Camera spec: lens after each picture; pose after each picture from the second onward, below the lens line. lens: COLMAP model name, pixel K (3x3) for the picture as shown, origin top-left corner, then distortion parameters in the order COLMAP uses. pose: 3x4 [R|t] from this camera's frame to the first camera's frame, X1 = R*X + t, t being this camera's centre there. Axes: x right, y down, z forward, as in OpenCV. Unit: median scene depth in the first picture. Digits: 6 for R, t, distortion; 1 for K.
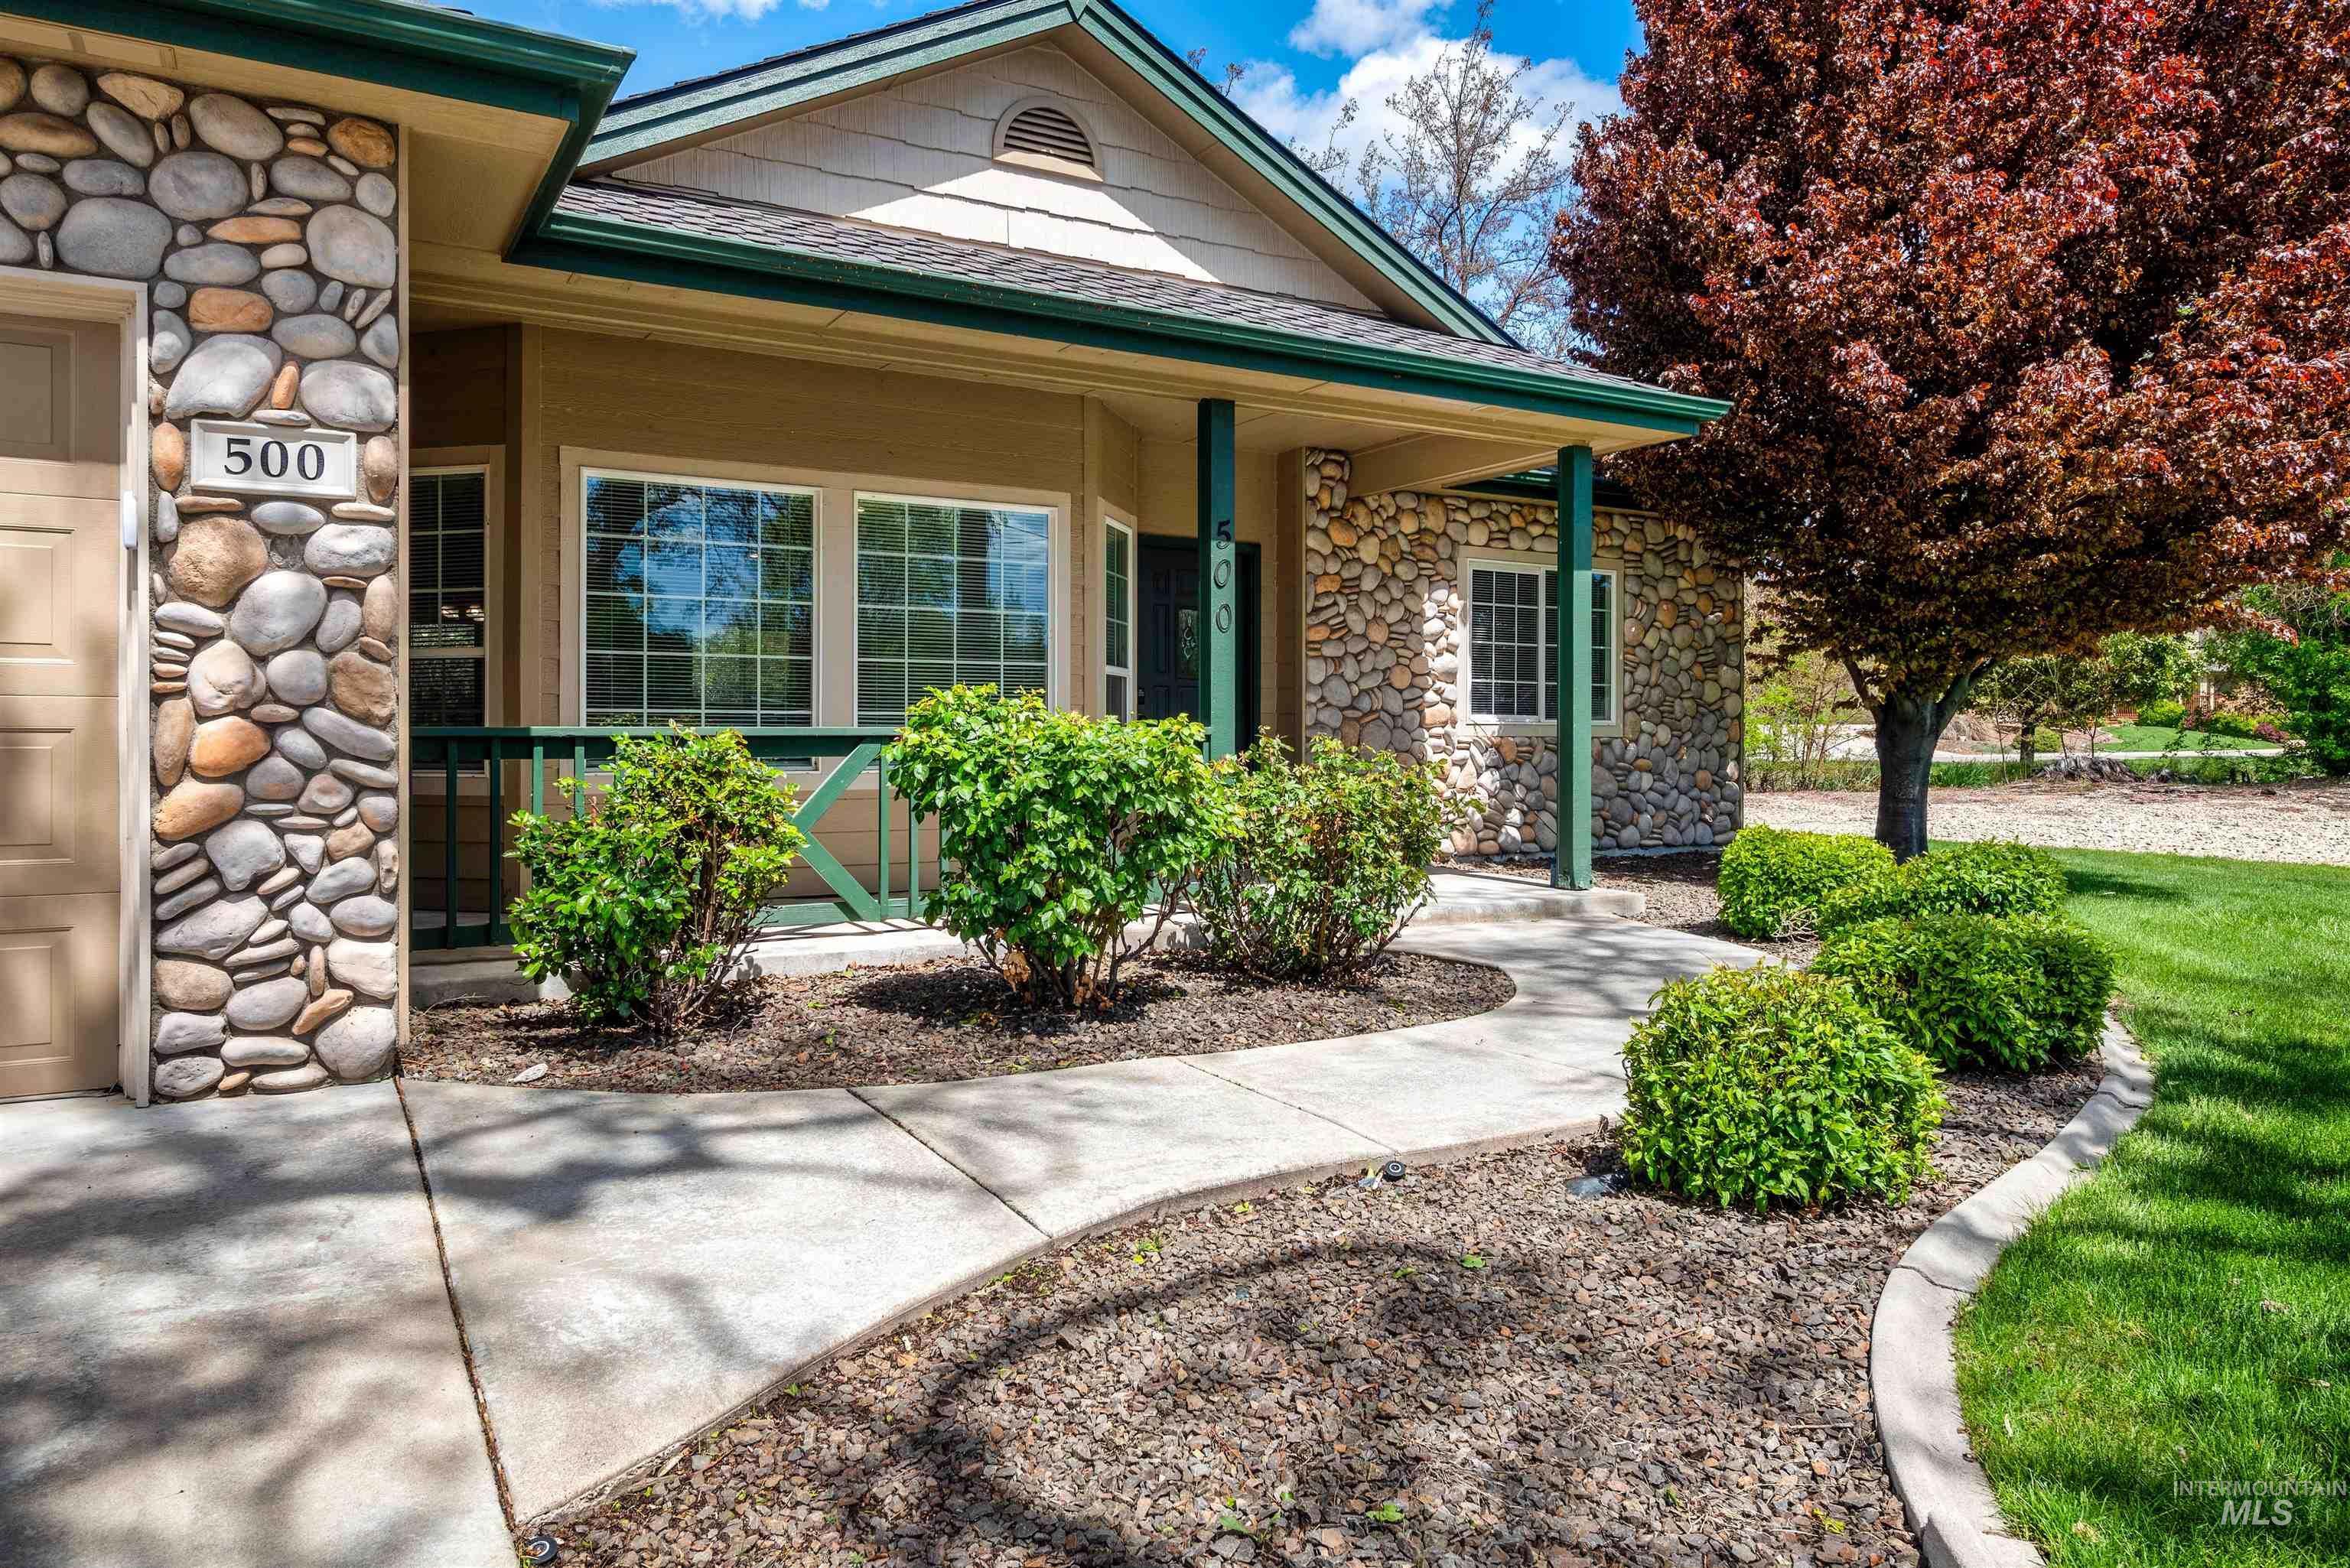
lens RADIAL K [[1514.2, 0, 1159.9], [0, 1514.2, 768.3], [0, 0, 1]] dist [-0.023119, -0.000358]
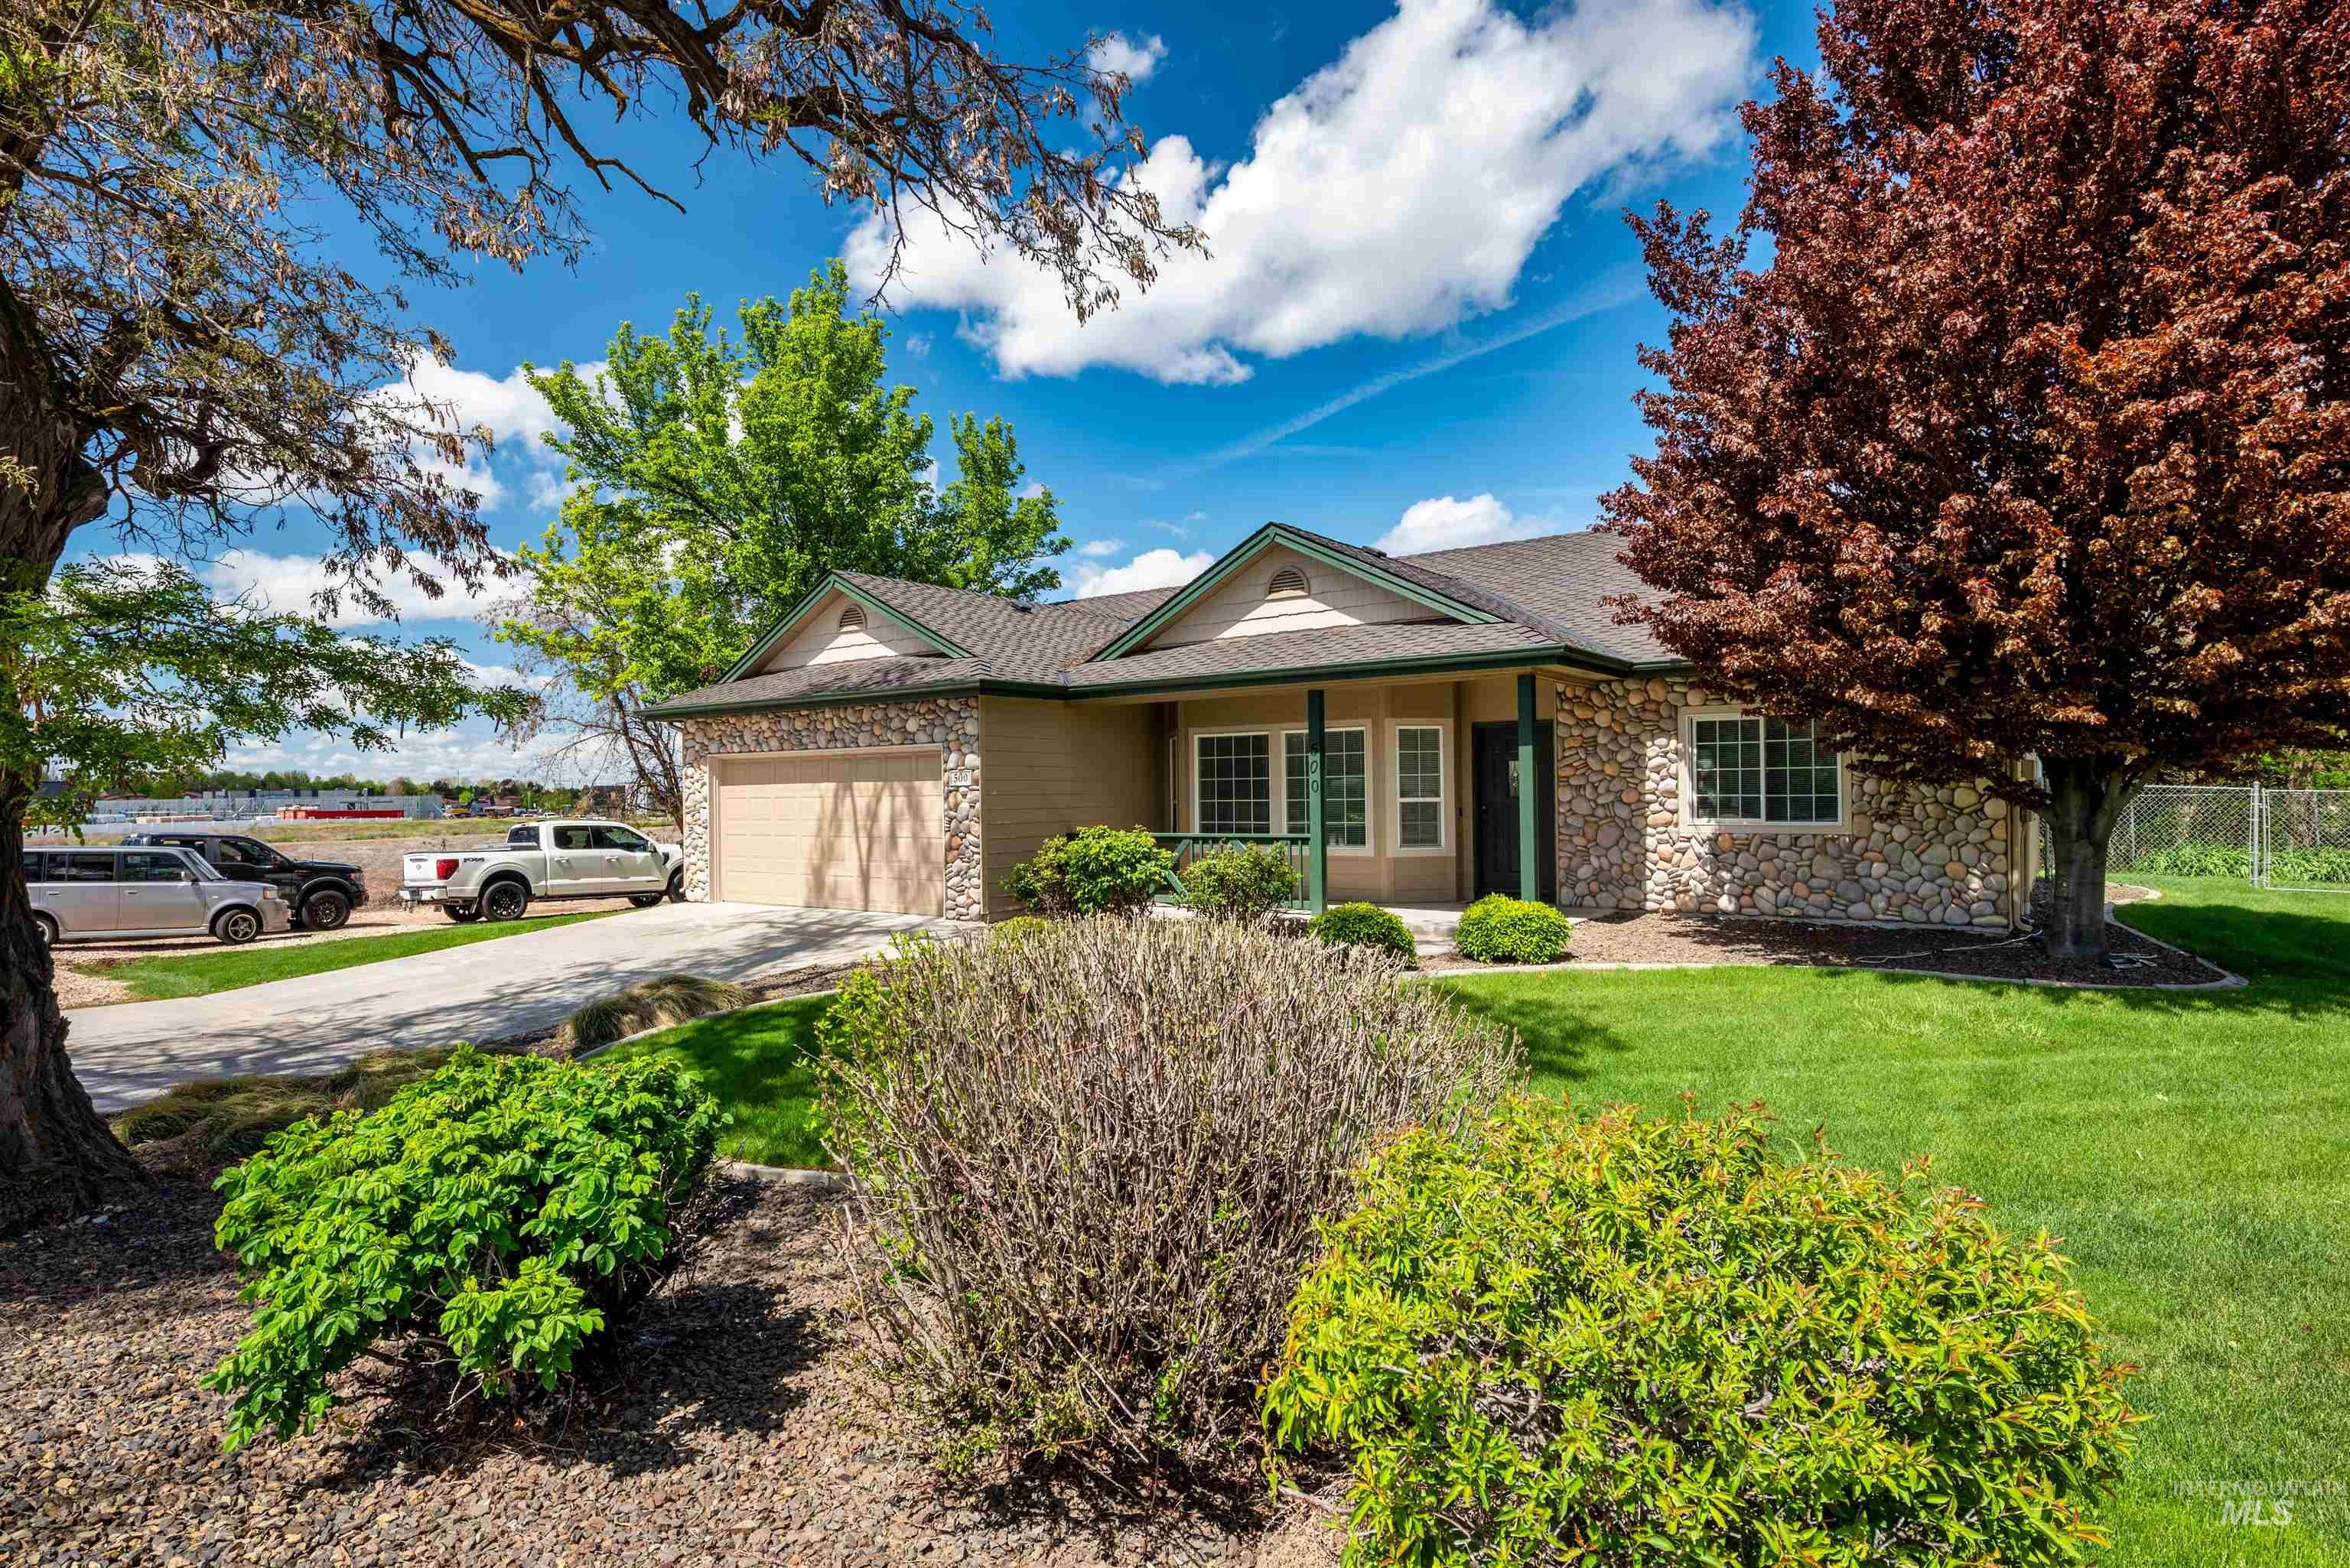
lens RADIAL K [[1272.7, 0, 1161.2], [0, 1272.7, 787.7], [0, 0, 1]] dist [-0.002069, -0.000014]
pose [[0.402921, -0.011251, -0.915166, 1.693519], [-0.003426, 0.999899, -0.013801, -0.069182], [0.915228, 0.008696, 0.402842, 0.014569]]
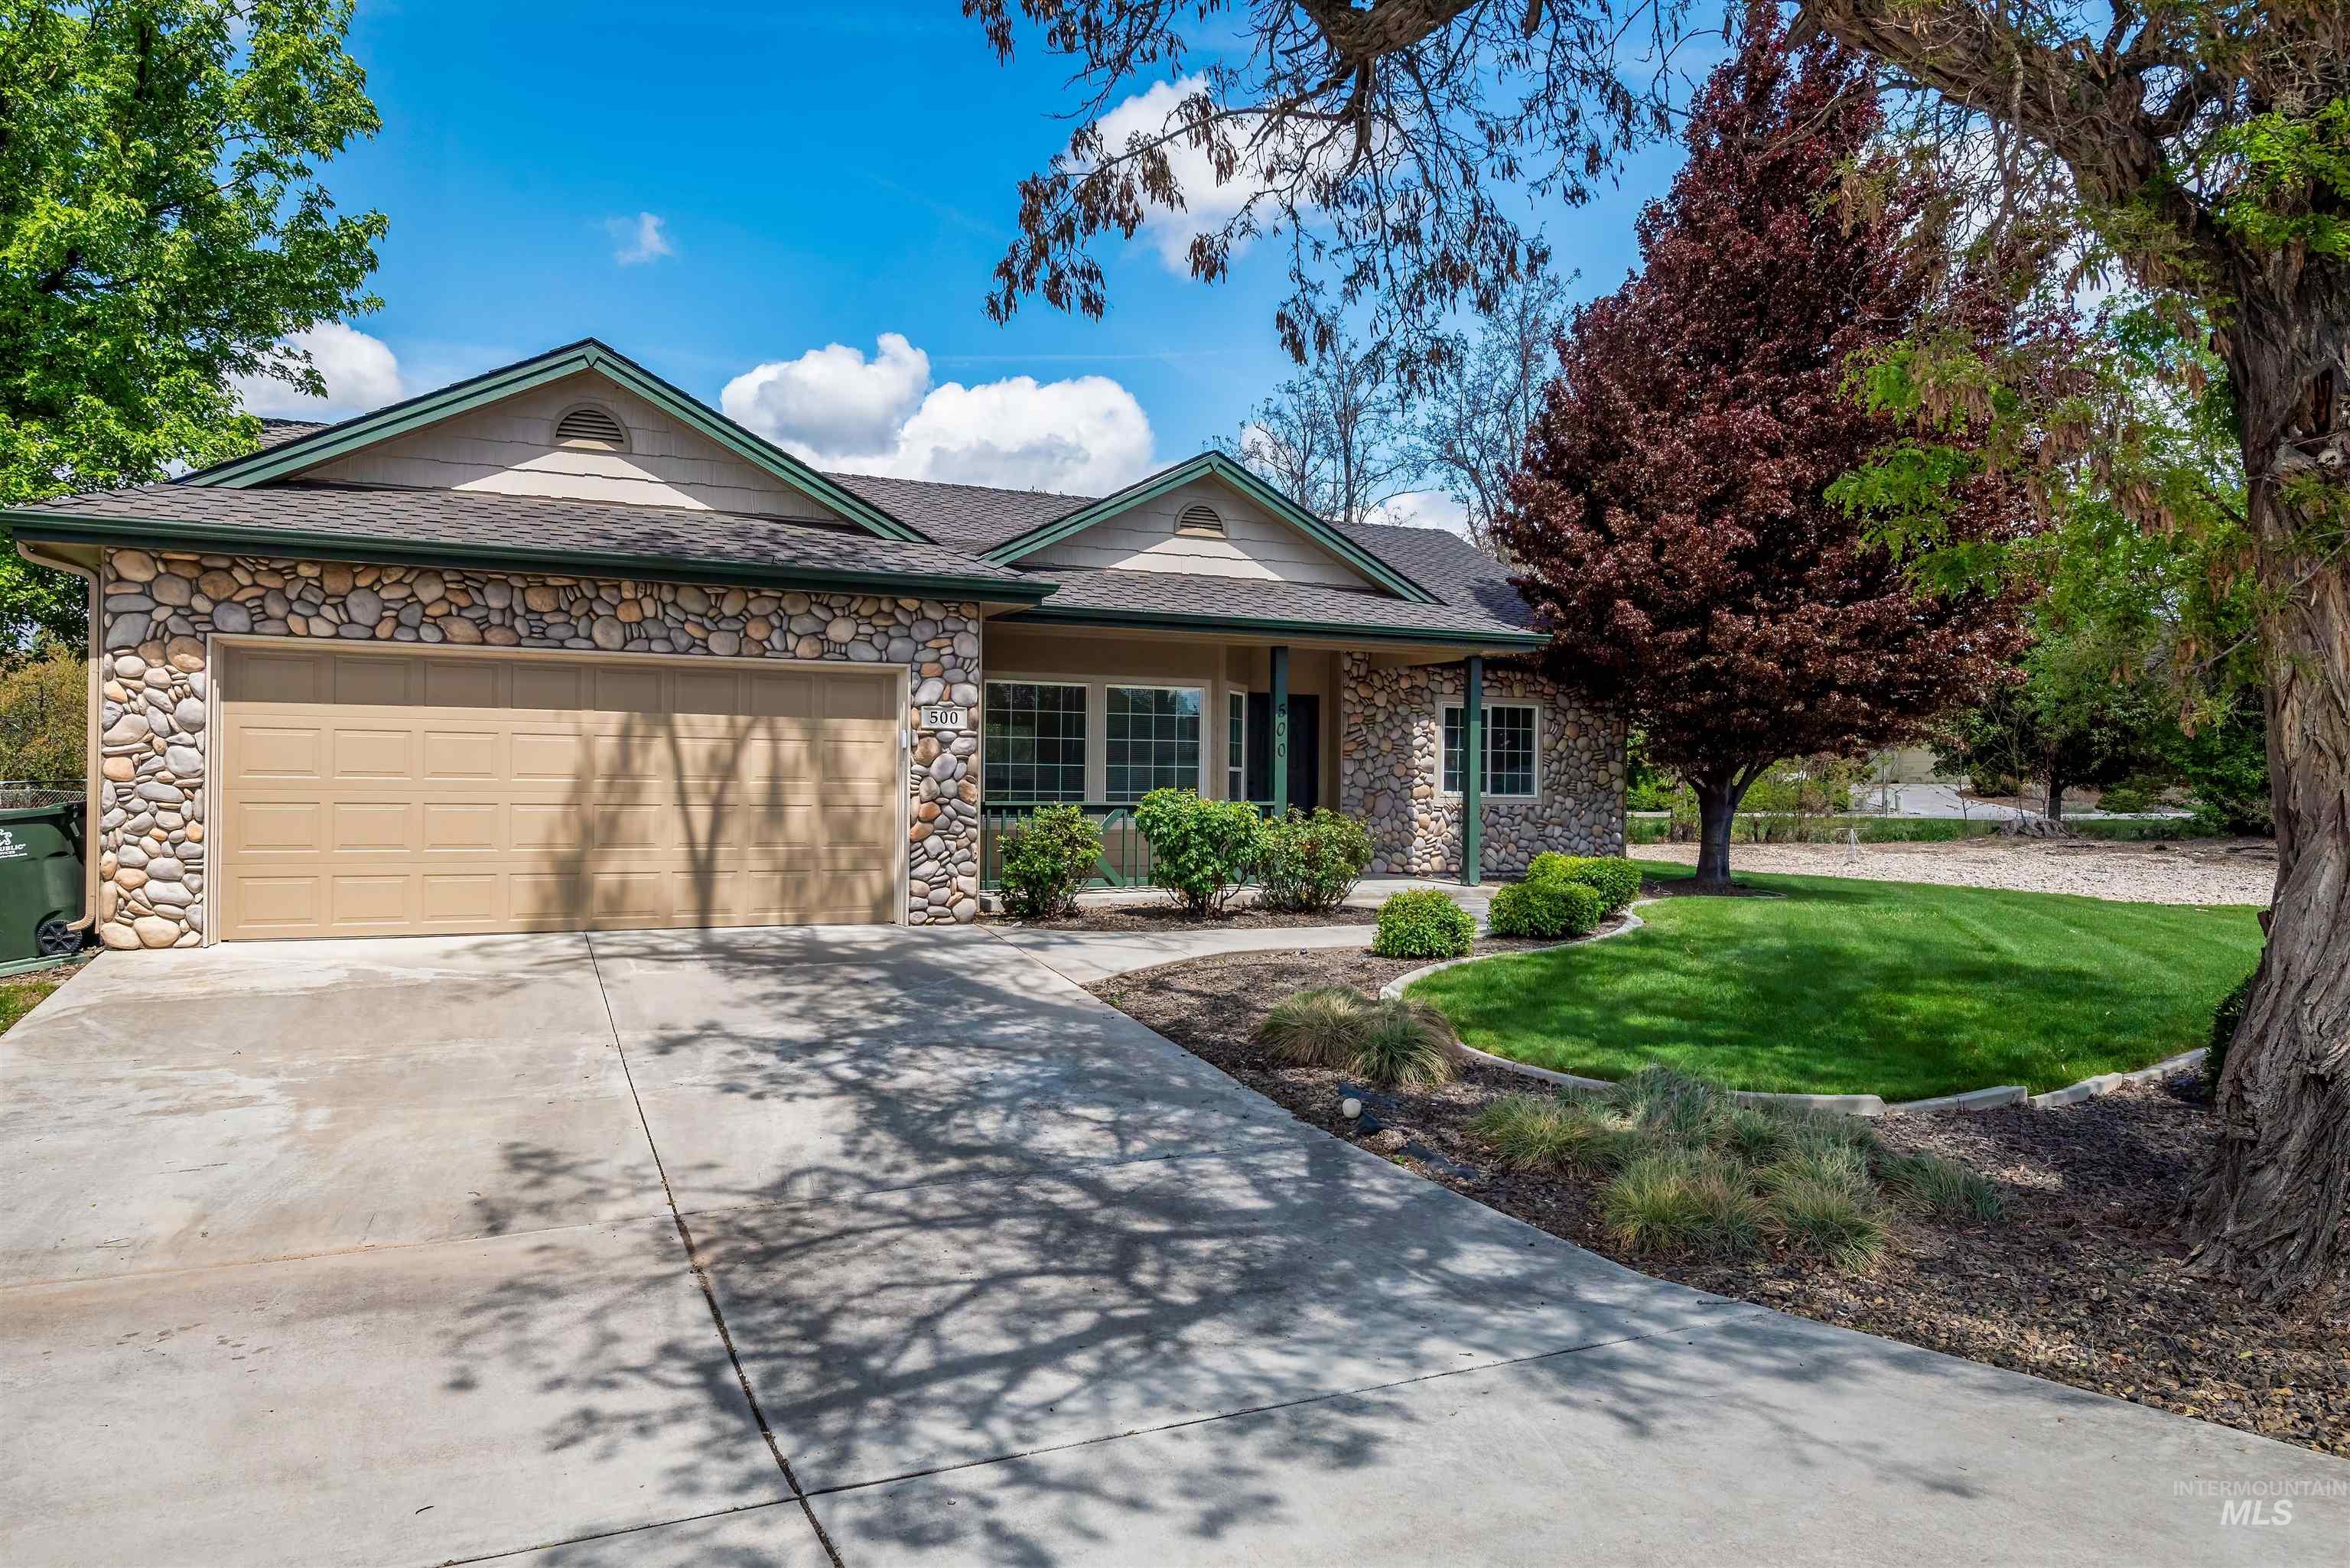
lens RADIAL K [[1514.2, 0, 1186.0], [0, 1514.2, 793.7], [0, 0, 1]] dist [-0.023119, -0.000358]
pose [[0.996150, 0.009249, -0.087171, 0.093598], [-0.010589, 0.999833, -0.014927, -0.005502], [0.087018, 0.015793, 0.996082, -1.107250]]
